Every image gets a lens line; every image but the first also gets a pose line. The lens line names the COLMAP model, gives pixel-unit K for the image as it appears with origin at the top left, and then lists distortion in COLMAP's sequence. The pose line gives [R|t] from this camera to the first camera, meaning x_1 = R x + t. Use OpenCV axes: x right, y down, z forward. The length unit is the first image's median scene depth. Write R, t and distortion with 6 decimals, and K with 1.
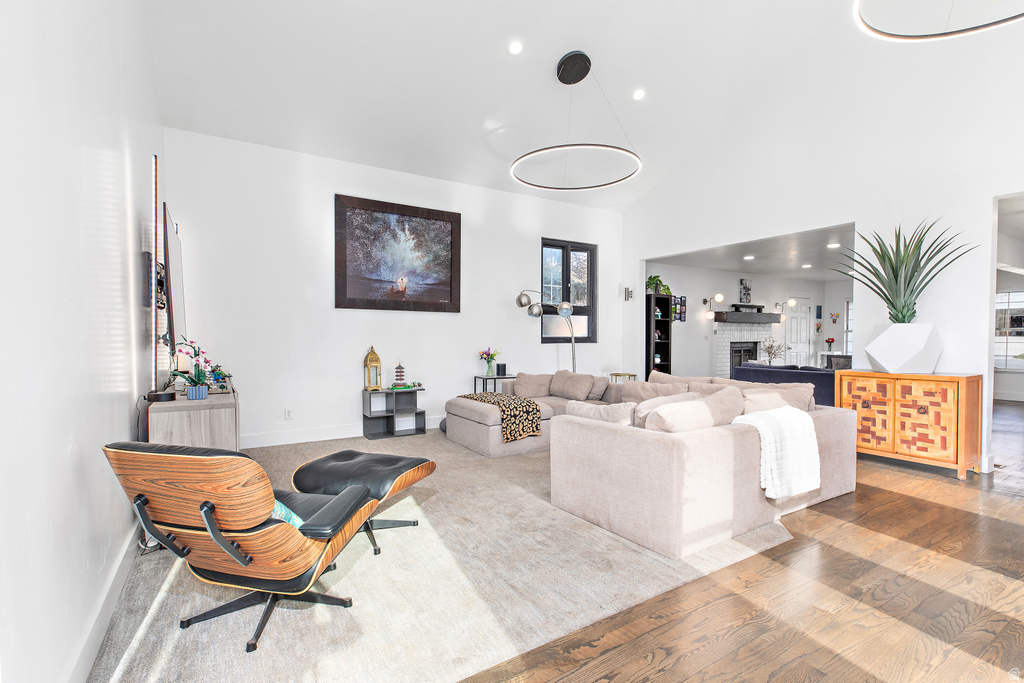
lens RADIAL K [[458.1, 0, 512.0], [0, 458.1, 341.5], [0, 0, 1]] dist [0.000818, 0.000041]
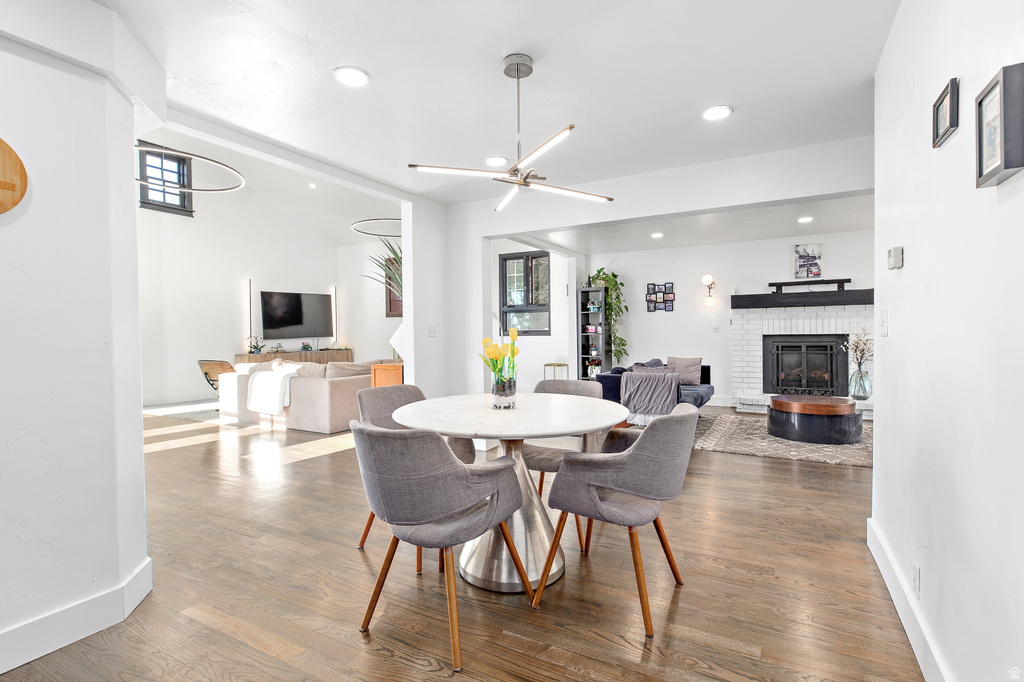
lens RADIAL K [[498.7, 0, 512.0], [0, 498.7, 341.0], [0, 0, 1]] dist [-0.001732, -0.000057]
pose [[0.484037, 0.006990, -0.875019, 0.952063], [-0.002002, 0.999974, 0.006880, 0.006714], [0.875045, -0.001578, 0.484039, 0.243941]]
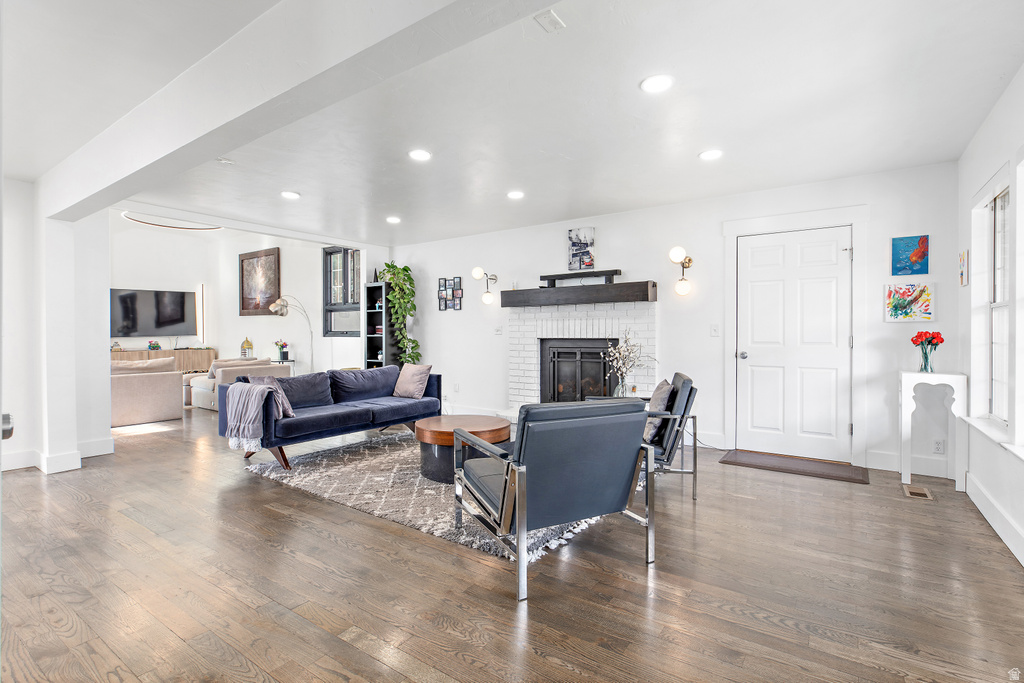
lens RADIAL K [[482.4, 0, 517.7], [0, 482.4, 326.5], [0, 0, 1]] dist [0.000979, 0.000196]
pose [[0.403177, -0.013603, -0.915021, 1.022383], [-0.009434, 0.999775, -0.019019, -0.001717], [0.915073, 0.016300, 0.402958, 0.688377]]
